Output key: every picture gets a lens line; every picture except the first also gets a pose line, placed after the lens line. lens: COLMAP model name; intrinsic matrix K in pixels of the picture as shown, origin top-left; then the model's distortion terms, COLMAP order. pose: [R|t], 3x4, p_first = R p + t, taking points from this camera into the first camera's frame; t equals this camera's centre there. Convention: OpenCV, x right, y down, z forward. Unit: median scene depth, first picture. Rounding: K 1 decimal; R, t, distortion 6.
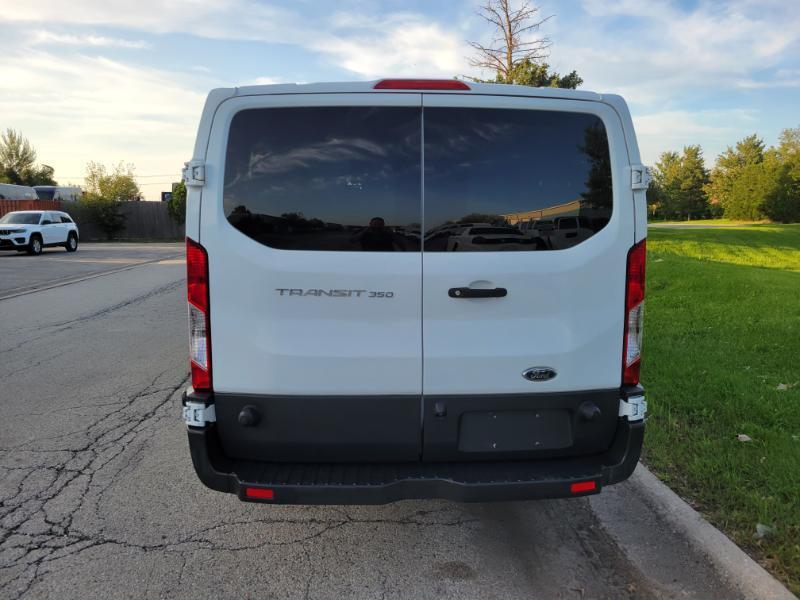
lens RADIAL K [[584.9, 0, 398.7], [0, 584.9, 314.0], [0, 0, 1]] dist [0.058039, -0.002555]
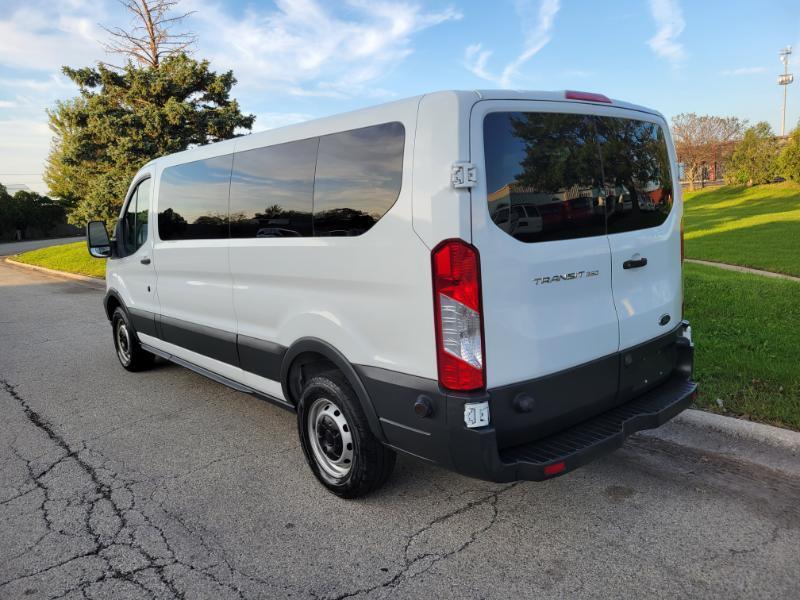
lens RADIAL K [[582.0, 0, 398.3], [0, 582.0, 302.2], [0, 0, 1]] dist [0.063874, -0.033502]
pose [[0.801387, -0.143008, 0.580800, -0.884521], [0.150205, 0.987999, 0.036019, -0.065776], [-0.578980, 0.058373, 0.813249, 0.231476]]
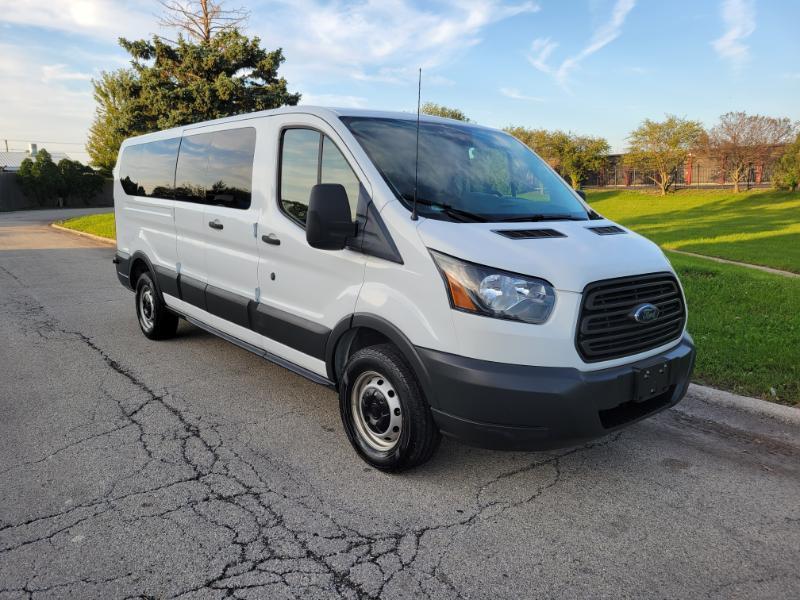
lens RADIAL K [[587.1, 0, 400.0], [0, 587.1, 300.0], [0, 0, 1]] dist [0.057228, -0.033273]
pose [[0.831525, -0.105158, 0.545443, -1.026060], [0.094237, 0.994390, 0.048049, -0.040332], [-0.547435, 0.011447, 0.836770, 0.222339]]
